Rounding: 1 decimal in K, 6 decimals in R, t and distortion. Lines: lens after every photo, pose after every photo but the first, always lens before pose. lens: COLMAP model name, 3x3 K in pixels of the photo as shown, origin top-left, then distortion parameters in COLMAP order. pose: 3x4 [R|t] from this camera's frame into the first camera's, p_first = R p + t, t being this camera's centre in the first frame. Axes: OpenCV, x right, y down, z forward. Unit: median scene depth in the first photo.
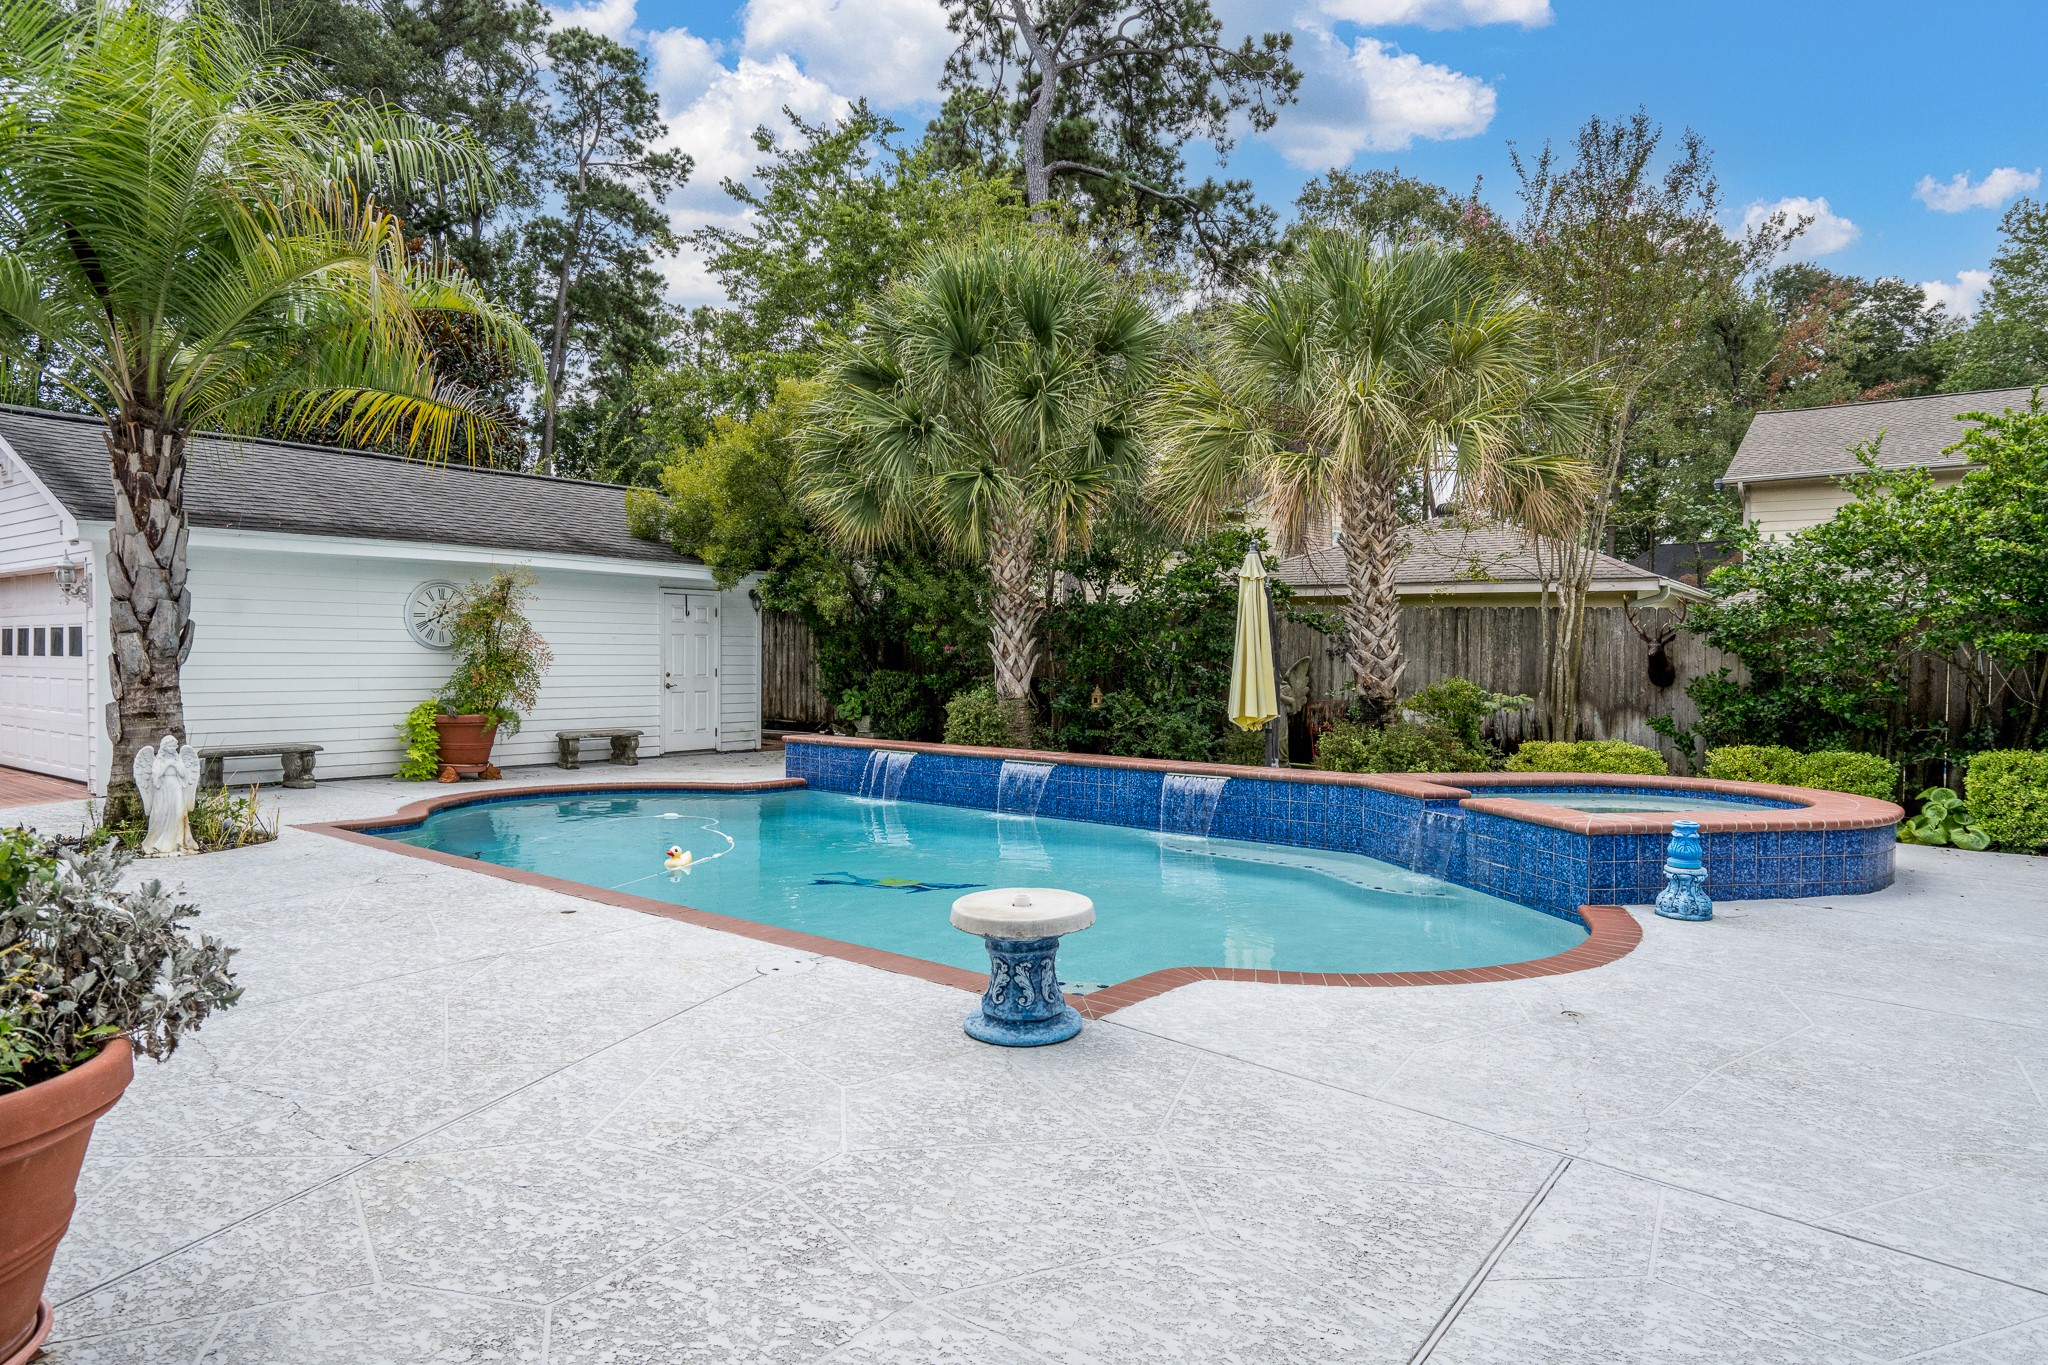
lens RADIAL K [[1194.3, 0, 1024.0], [0, 1194.3, 682.5], [0, 0, 1]] dist [0.001396, 0.000130]
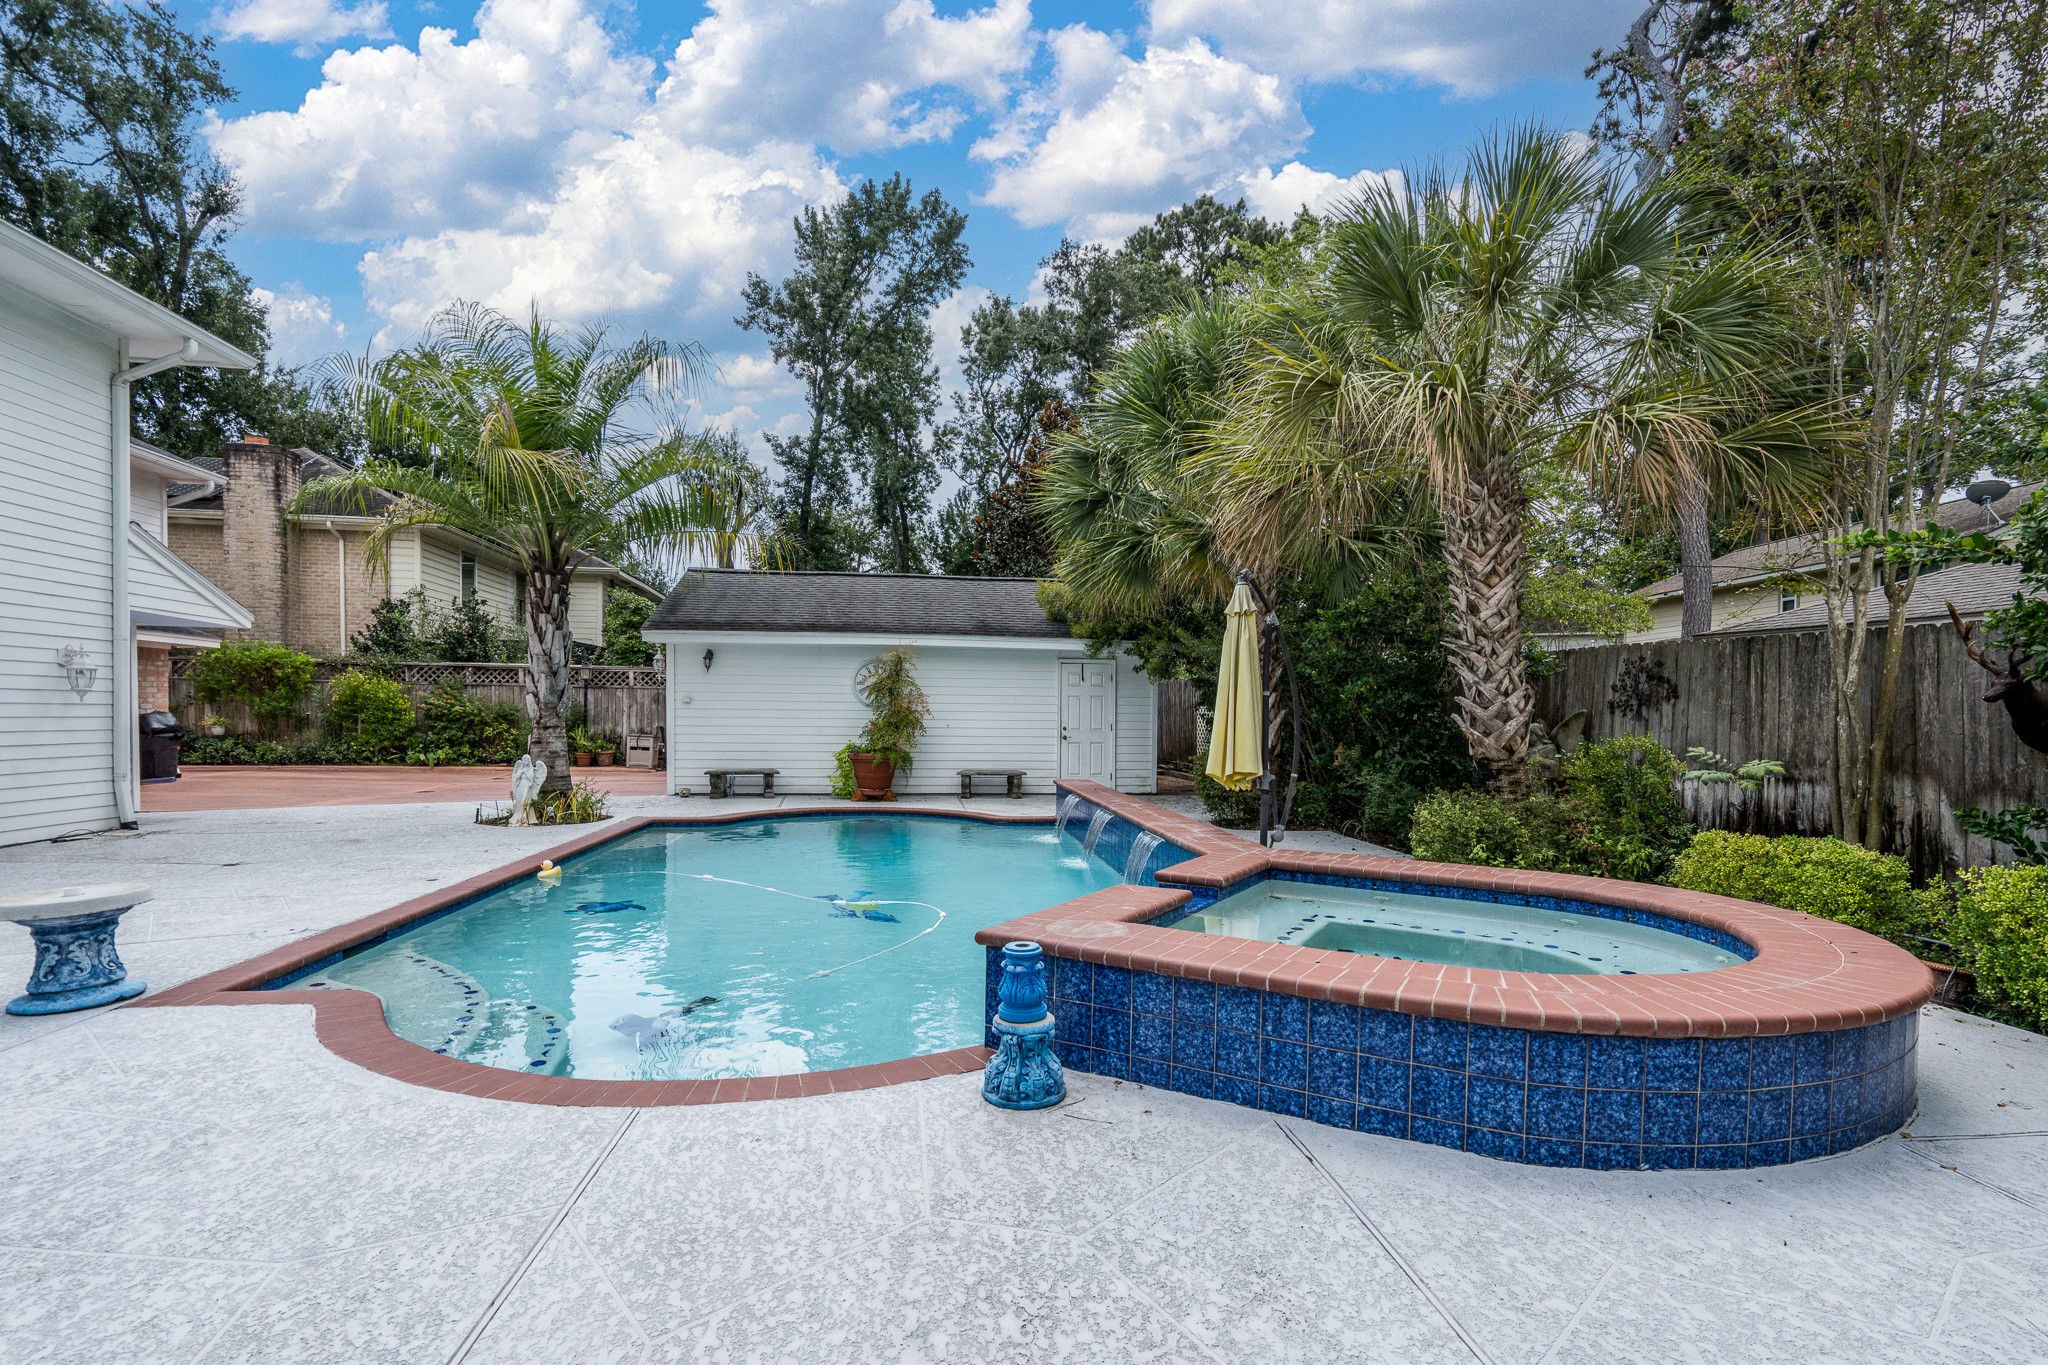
lens RADIAL K [[949.6, 0, 1026.6], [0, 949.6, 747.8], [0, 0, 1]] dist [0.001751, 0.000262]
pose [[0.736637, 0.021957, -0.675932, 0.432950], [-0.019054, 0.999750, 0.011711, 0.003543], [0.676020, 0.004253, 0.736871, 0.308107]]
